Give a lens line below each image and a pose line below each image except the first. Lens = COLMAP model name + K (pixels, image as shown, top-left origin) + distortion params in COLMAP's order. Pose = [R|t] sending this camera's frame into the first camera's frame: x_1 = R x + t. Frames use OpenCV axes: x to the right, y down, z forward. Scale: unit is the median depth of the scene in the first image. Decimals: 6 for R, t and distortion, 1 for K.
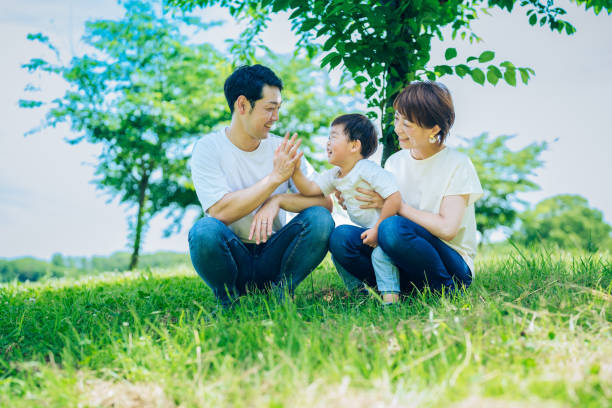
lens RADIAL K [[803.5, 0, 306.0], [0, 803.5, 197.0], [0, 0, 1]] dist [-0.196722, 0.972014]
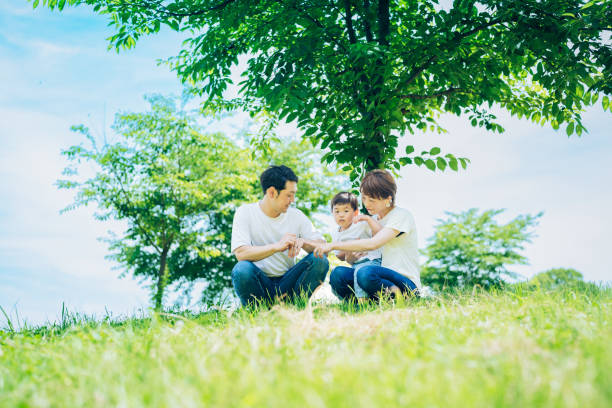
lens RADIAL K [[803.5, 0, 306.0], [0, 803.5, 197.0], [0, 0, 1]] dist [-0.196722, 0.972014]
pose [[0.999975, -0.006510, 0.002599, -0.003523], [0.006733, 0.995191, -0.097724, 0.016302], [-0.001950, 0.097739, 0.995210, -0.154869]]
